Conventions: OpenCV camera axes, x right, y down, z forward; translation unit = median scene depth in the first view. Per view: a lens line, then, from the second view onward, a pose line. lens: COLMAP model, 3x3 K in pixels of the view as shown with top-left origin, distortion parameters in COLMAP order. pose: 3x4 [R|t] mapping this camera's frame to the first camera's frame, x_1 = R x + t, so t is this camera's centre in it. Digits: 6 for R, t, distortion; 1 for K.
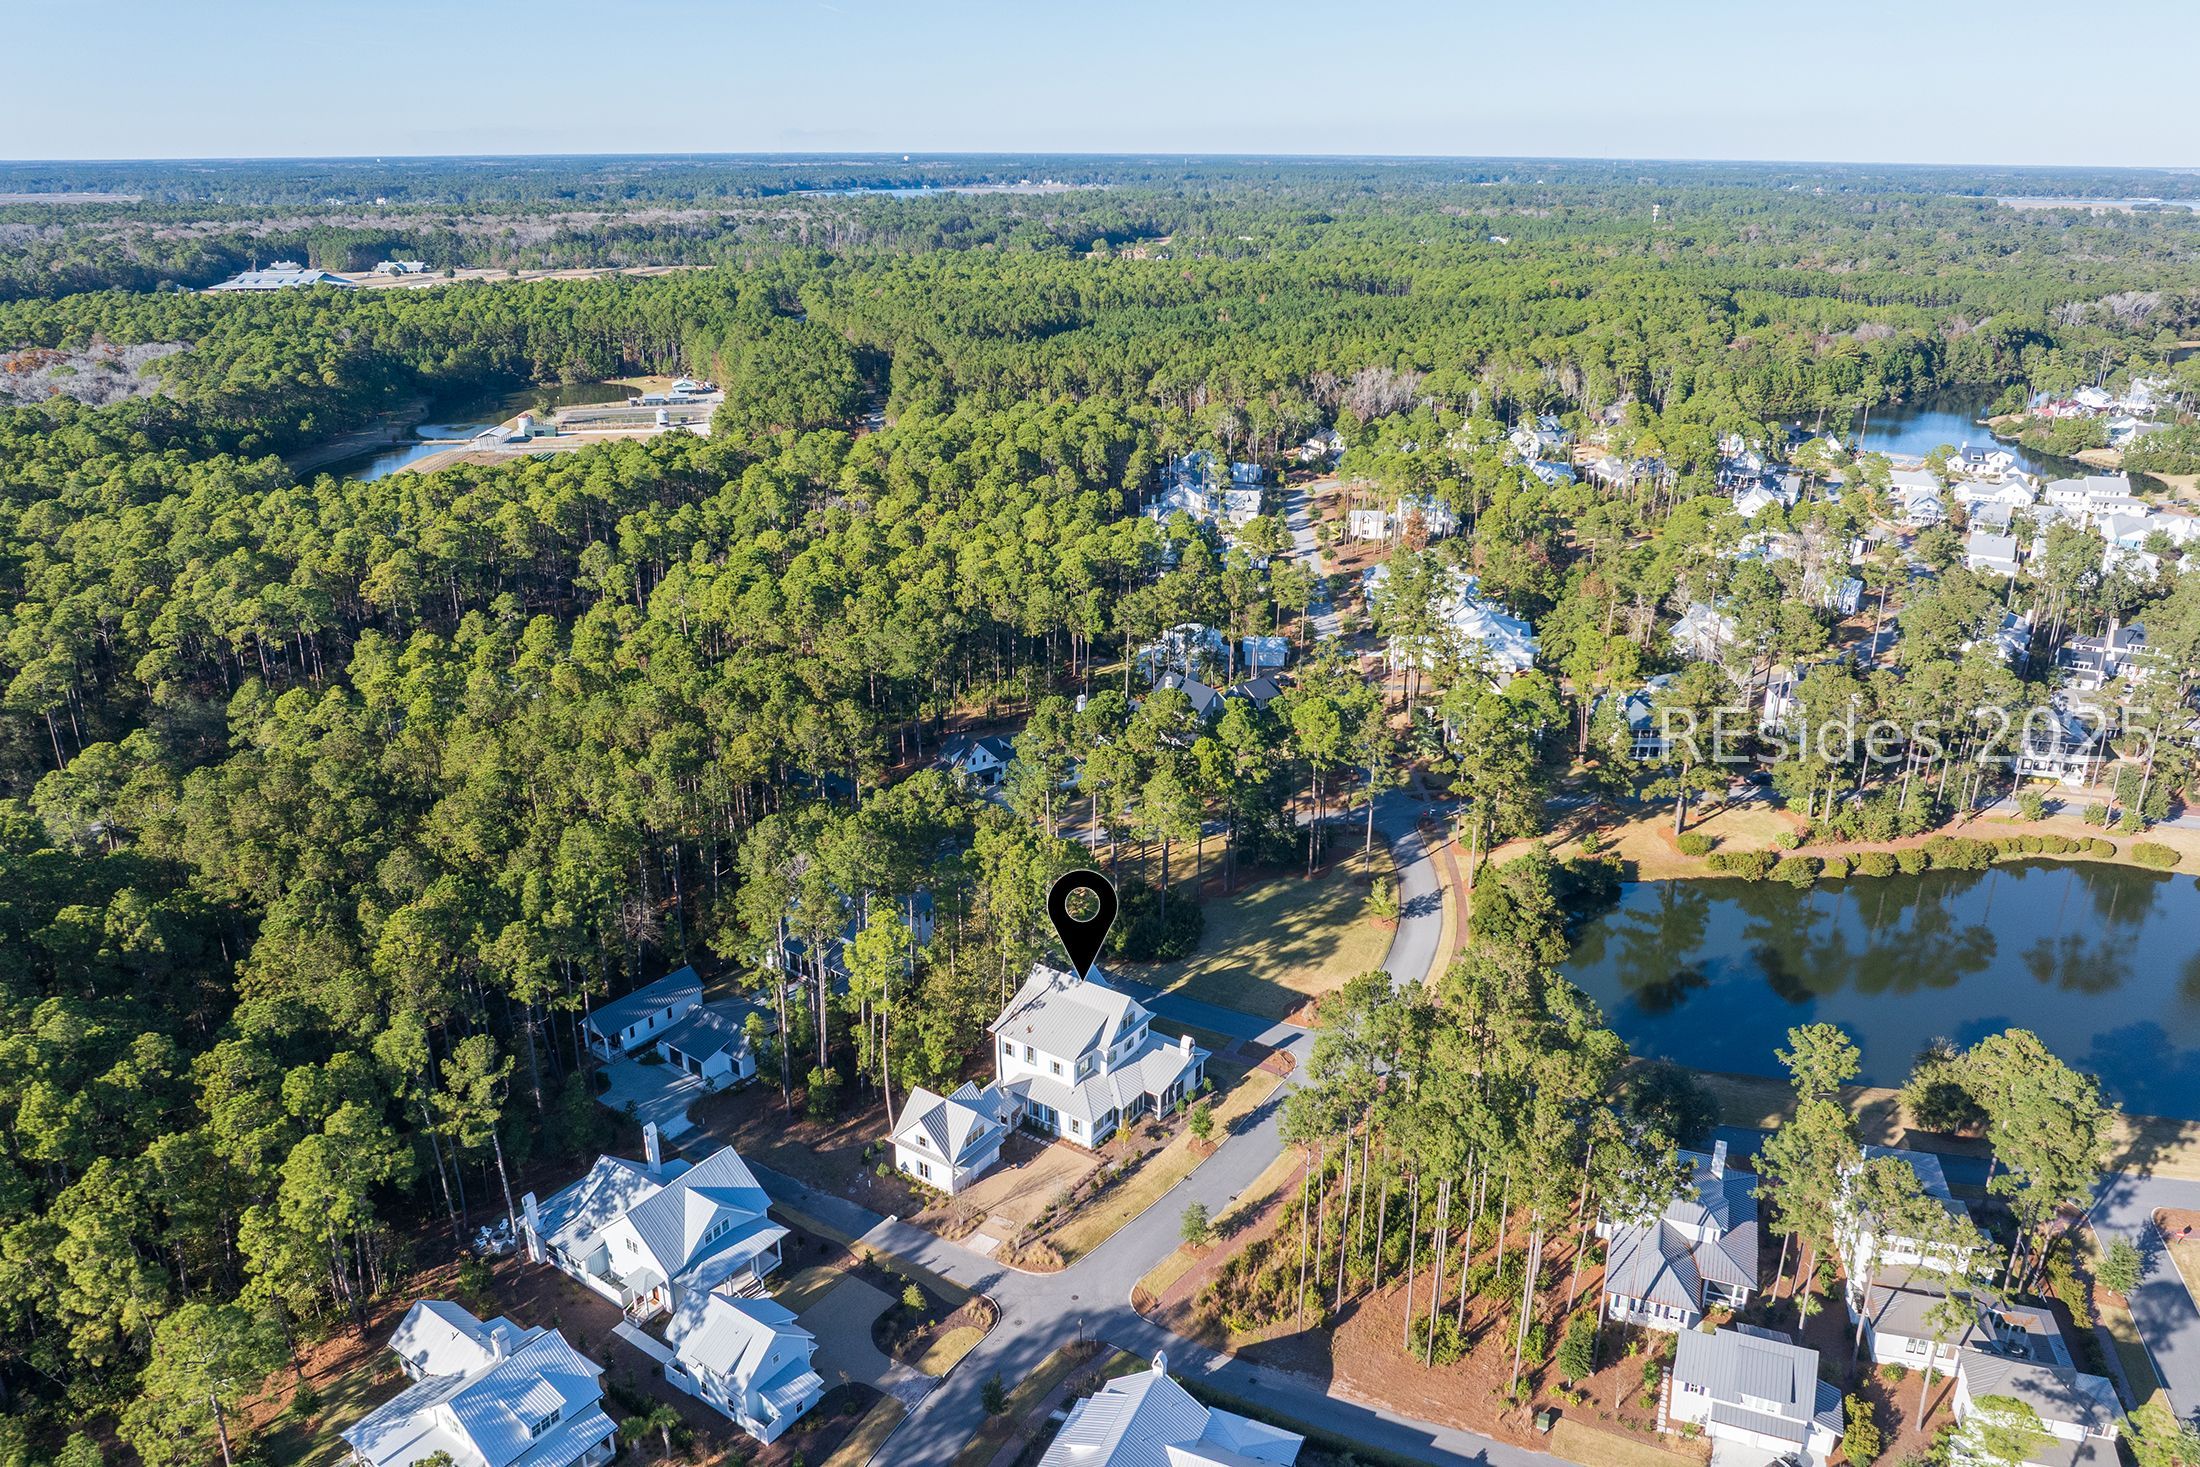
lens RADIAL K [[1549.3, 0, 1105.8], [0, 1549.3, 727.1], [0, 0, 1]] dist [-0.045841, 0.012599]
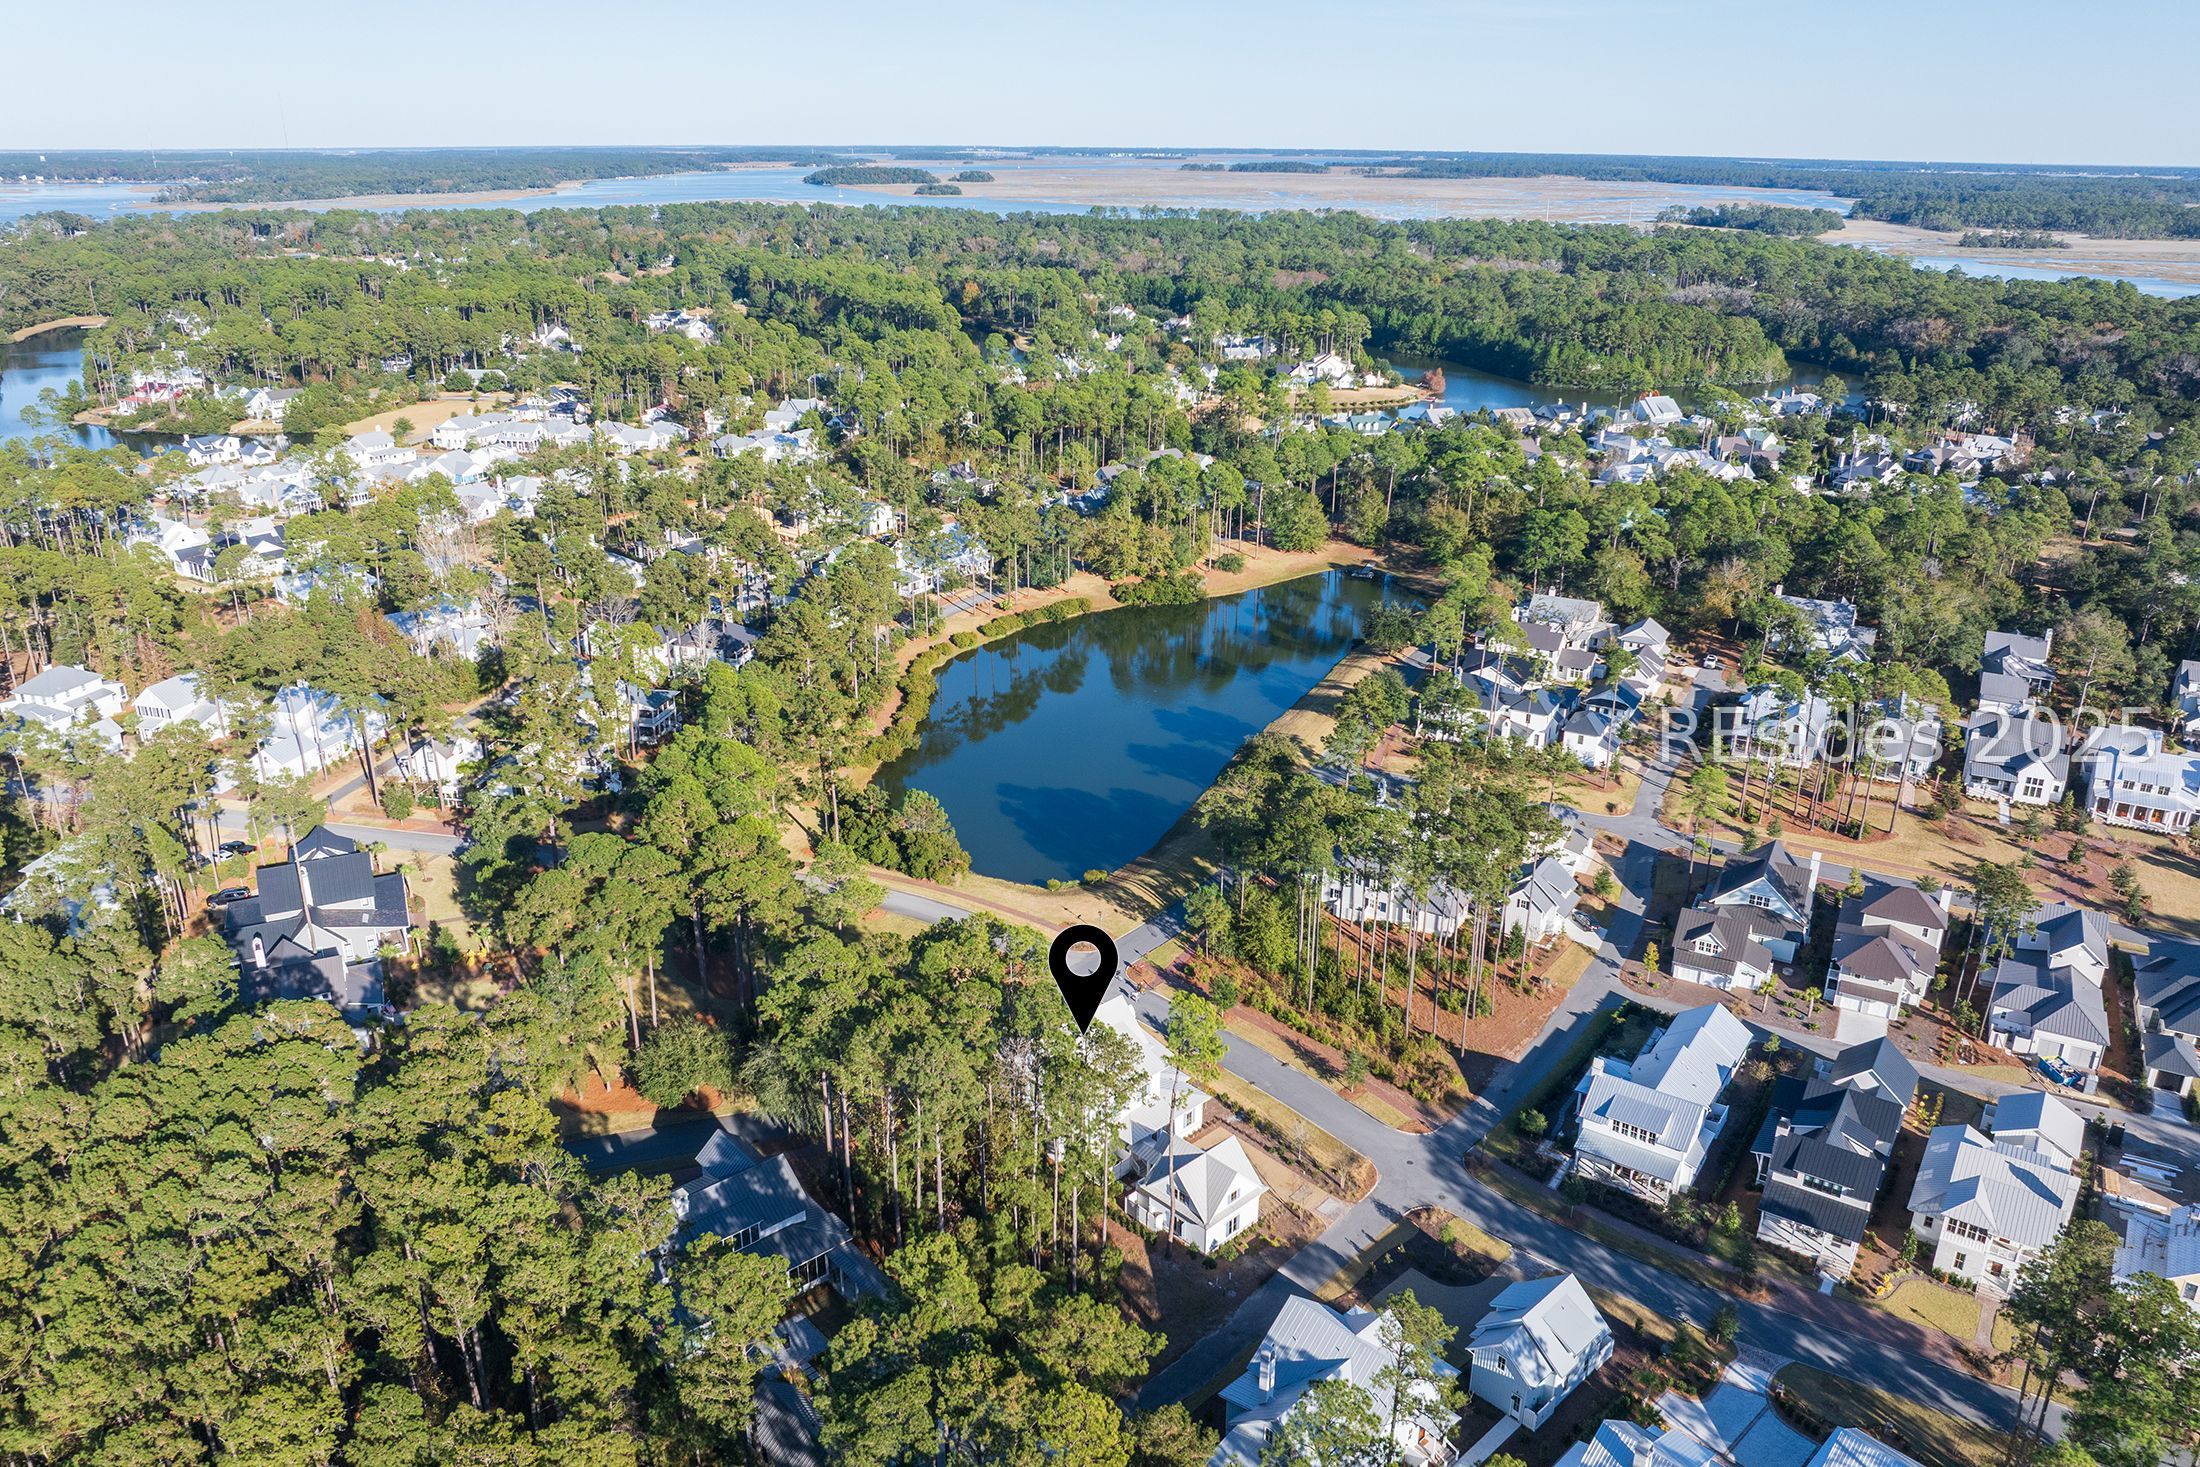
lens RADIAL K [[1549.3, 0, 1105.8], [0, 1549.3, 727.1], [0, 0, 1]] dist [-0.045841, 0.012599]
pose [[0.197467, -0.350616, 0.915464, -0.772699], [0.339694, 0.900467, 0.271600, -0.233692], [-0.919573, 0.257346, 0.296914, 0.621136]]
